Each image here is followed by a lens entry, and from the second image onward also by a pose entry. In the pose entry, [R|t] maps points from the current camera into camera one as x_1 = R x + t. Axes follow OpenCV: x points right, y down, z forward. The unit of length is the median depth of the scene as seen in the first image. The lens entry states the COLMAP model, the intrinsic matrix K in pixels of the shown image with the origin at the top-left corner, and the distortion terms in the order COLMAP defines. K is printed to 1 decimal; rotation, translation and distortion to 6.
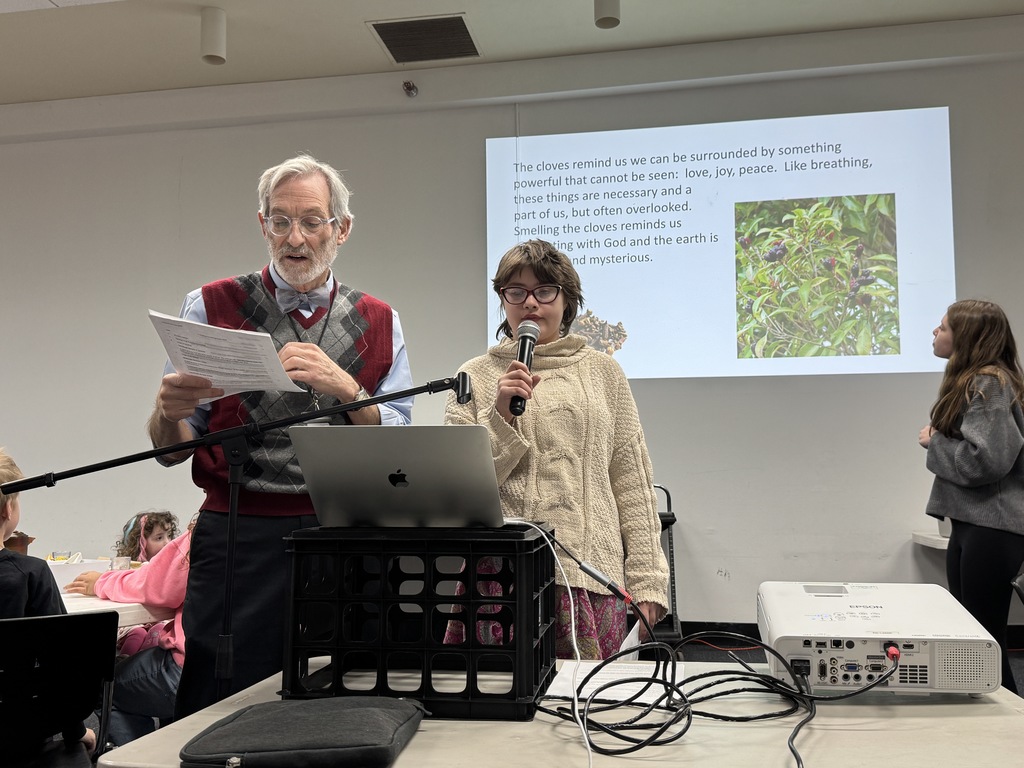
lens RADIAL K [[982.2, 0, 518.9], [0, 982.2, 374.3], [0, 0, 1]] dist [-0.004596, 0.000000]
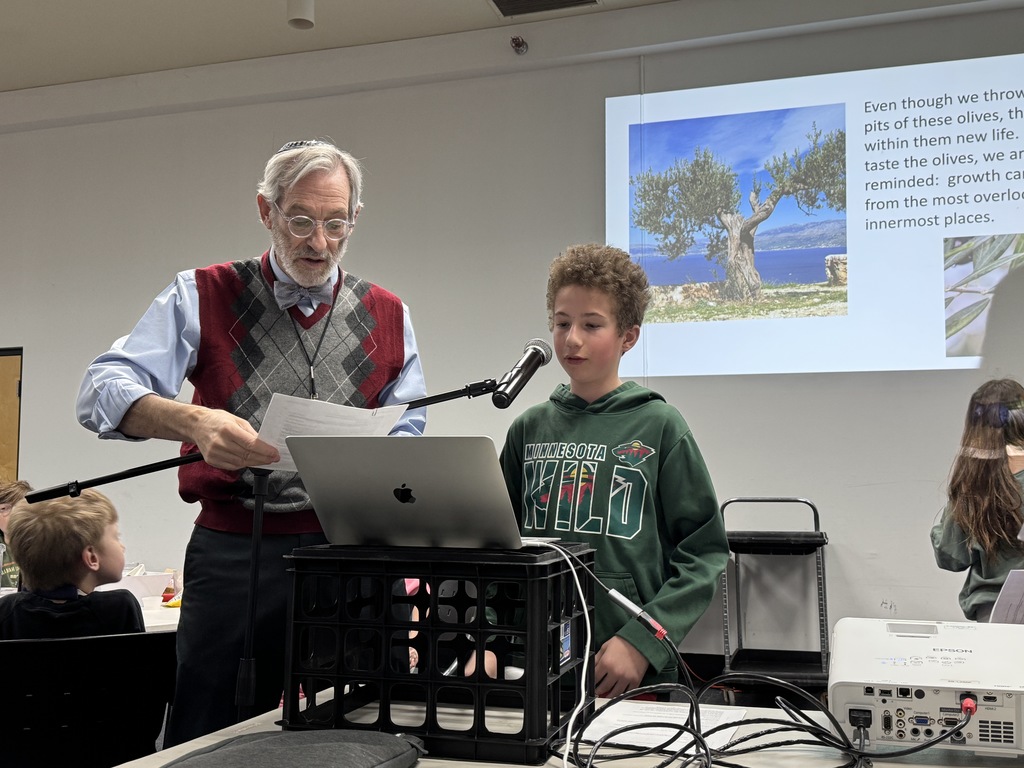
lens RADIAL K [[1128.6, 0, 505.5], [0, 1128.6, 378.8], [0, 0, 1]] dist [-0.015027, 0.000000]
pose [[0.989193, -0.003219, -0.146584, 0.121034], [0.004680, 0.999943, 0.009627, -0.009163], [0.146545, -0.010209, 0.989151, -0.015767]]
